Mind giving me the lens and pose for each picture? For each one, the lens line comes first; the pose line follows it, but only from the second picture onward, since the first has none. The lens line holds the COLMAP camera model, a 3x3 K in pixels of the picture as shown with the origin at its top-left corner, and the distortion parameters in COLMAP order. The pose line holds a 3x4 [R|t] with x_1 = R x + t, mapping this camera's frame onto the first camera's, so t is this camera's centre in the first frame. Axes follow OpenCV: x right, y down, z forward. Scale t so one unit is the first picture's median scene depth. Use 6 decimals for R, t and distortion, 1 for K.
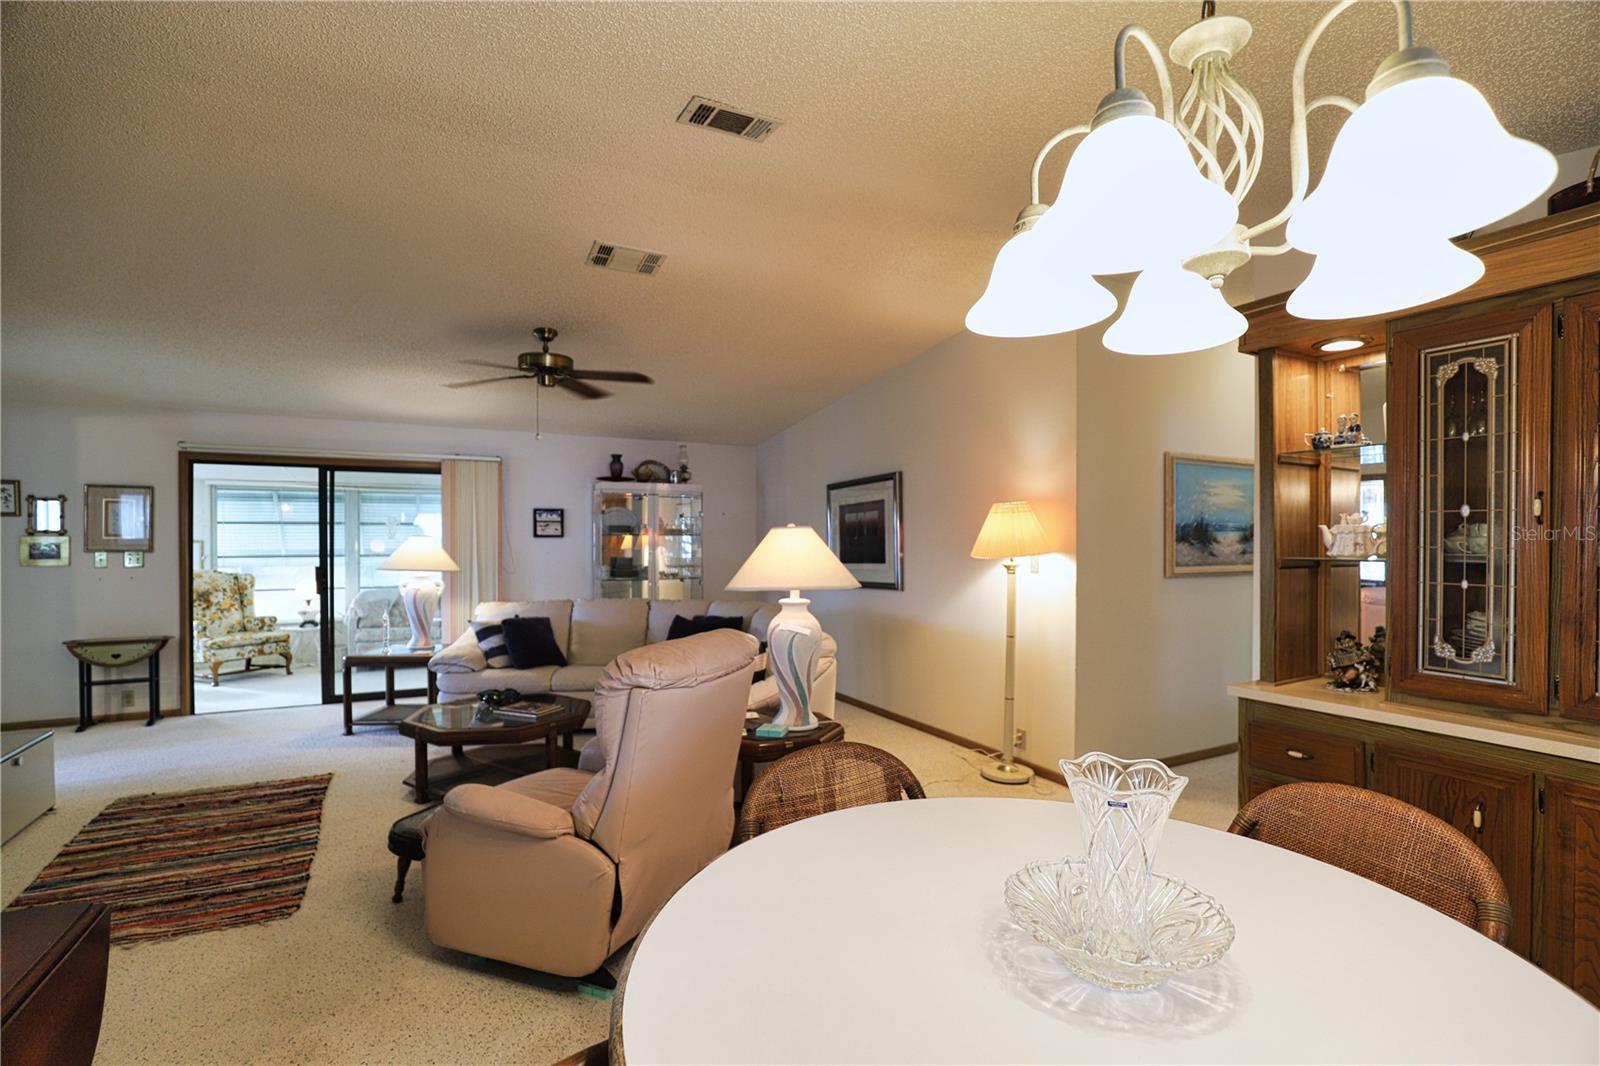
lens RADIAL K [[724.0, 0, 804.0], [0, 724.0, 541.8], [0, 0, 1]] dist [-0.031659, 0.001223]
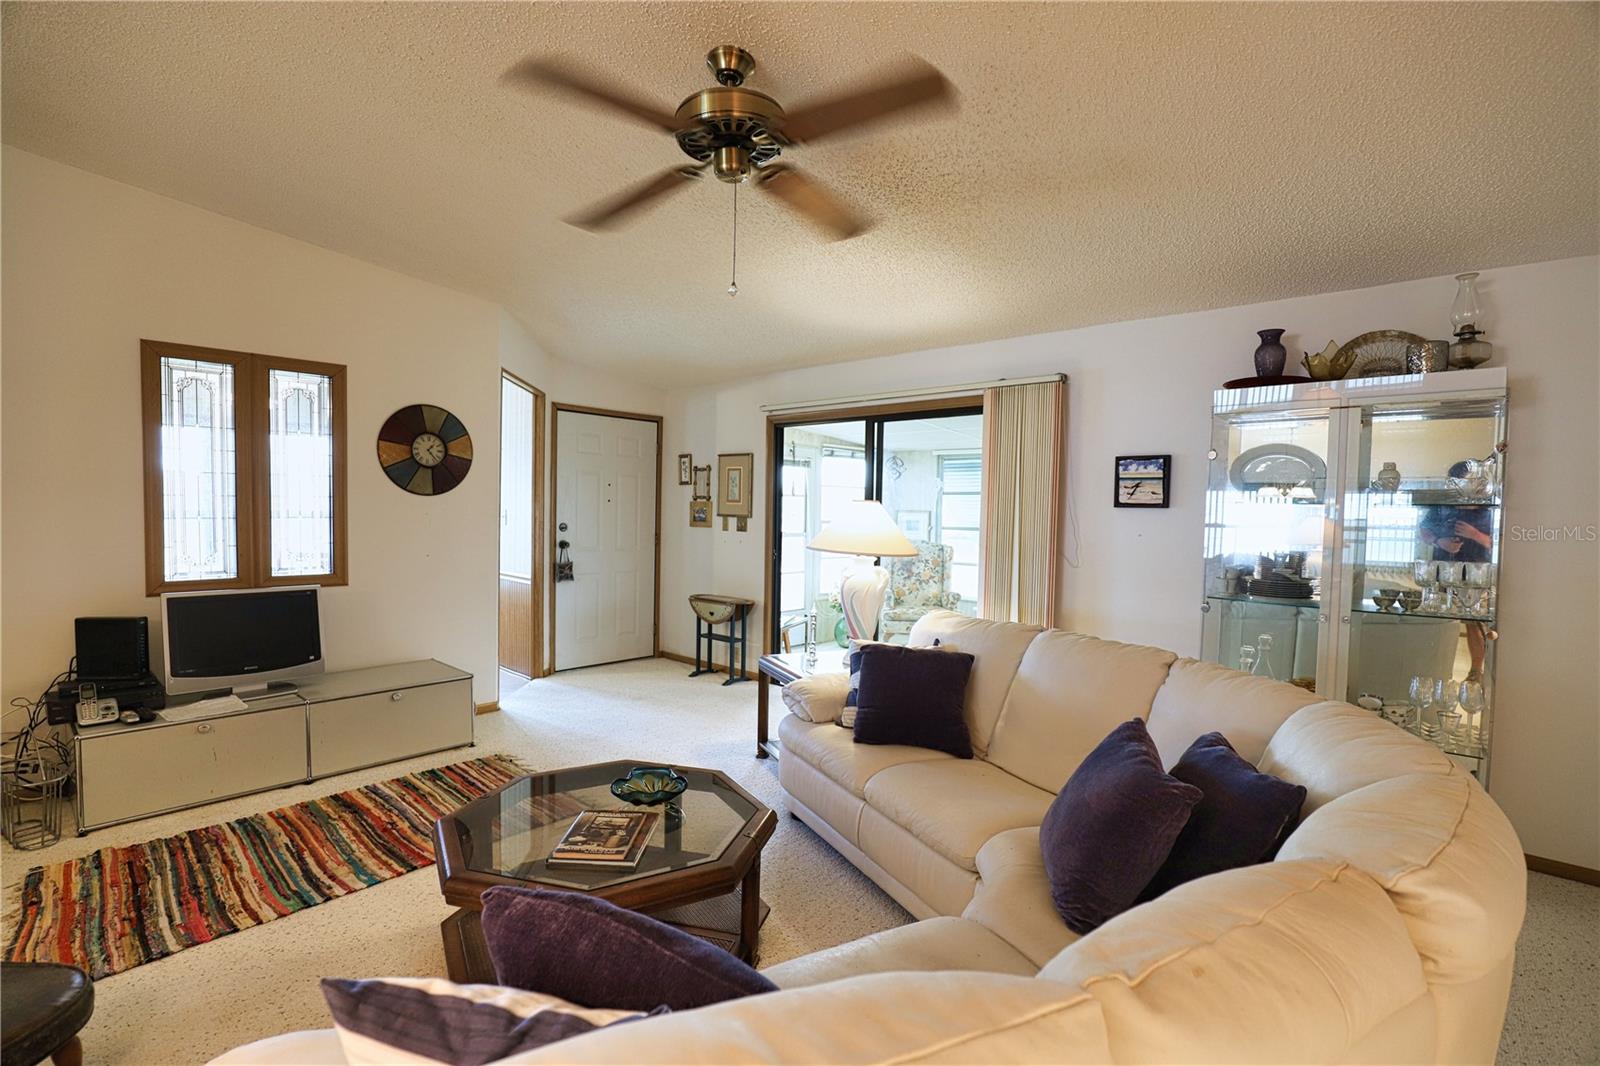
lens RADIAL K [[724.0, 0, 804.0], [0, 724.0, 541.8], [0, 0, 1]] dist [-0.031659, 0.001223]
pose [[0.346019, 0.048313, -0.936983, 0.085797], [-0.023200, 0.998809, 0.042933, 0.002802], [0.937941, 0.006882, 0.346728, 0.677394]]
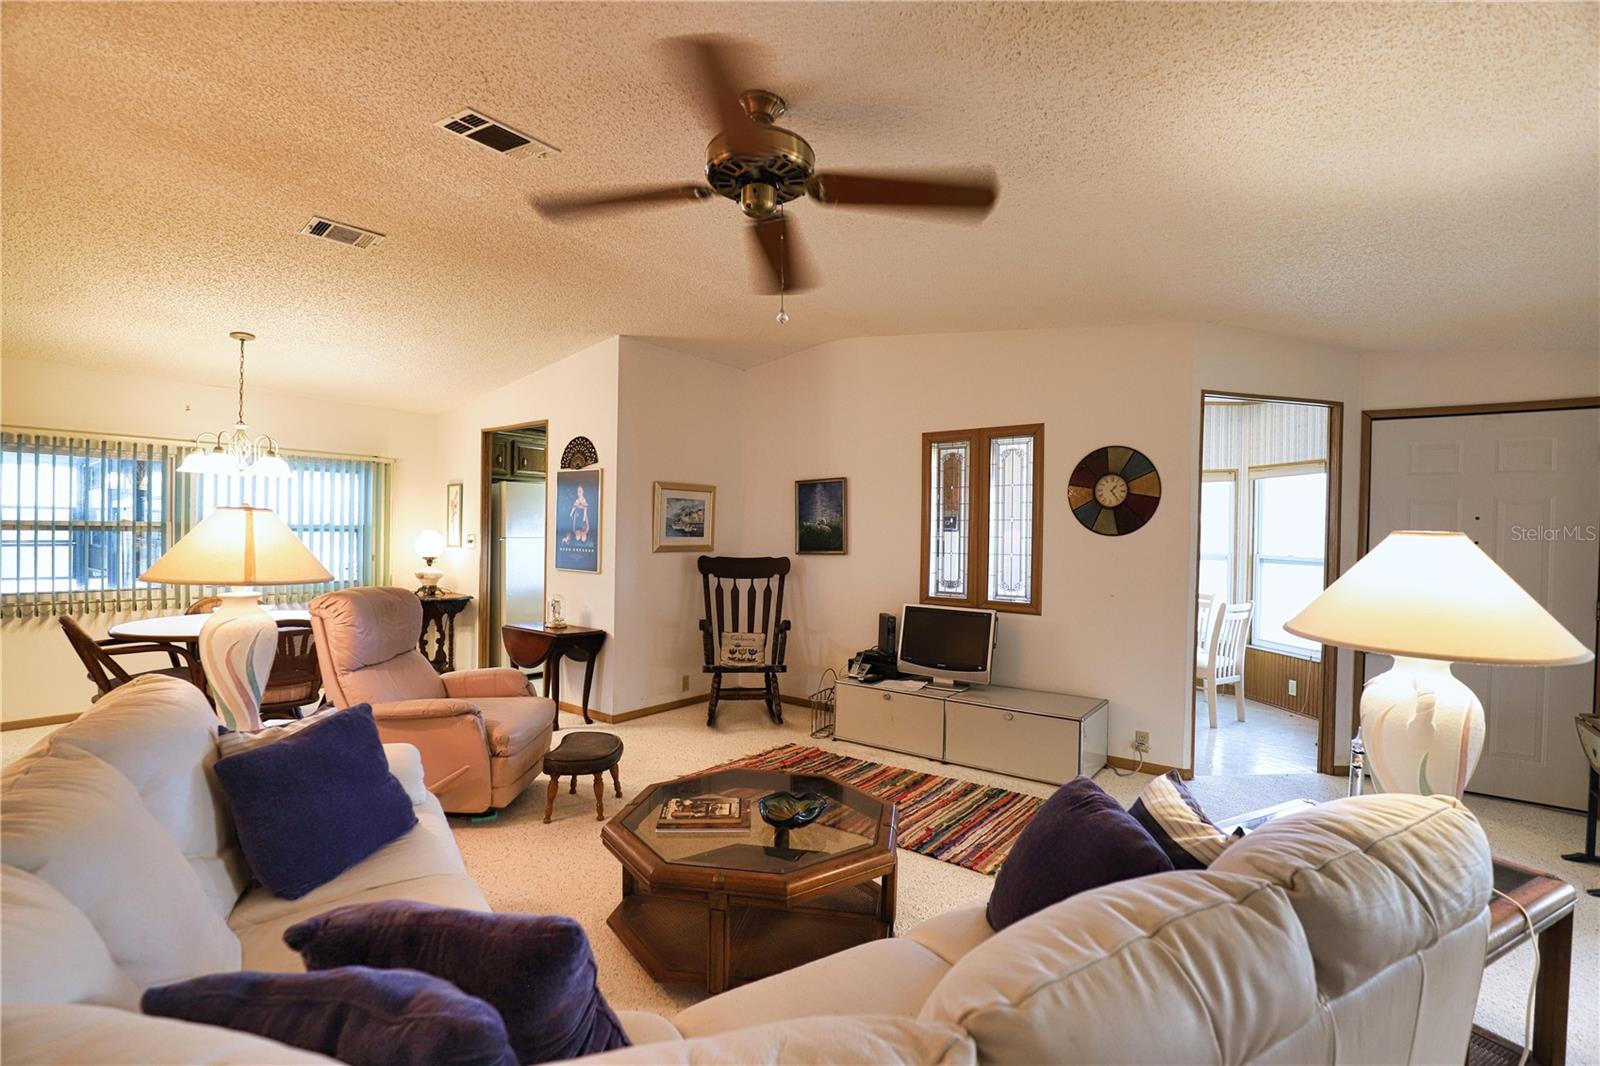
lens RADIAL K [[724.0, 0, 804.0], [0, 724.0, 541.8], [0, 0, 1]] dist [-0.031659, 0.001223]
pose [[-0.902702, -0.012634, -0.430082, -0.139435], [-0.022508, 0.999587, 0.017879, -0.004147], [0.429678, 0.025820, -0.902613, 1.110204]]
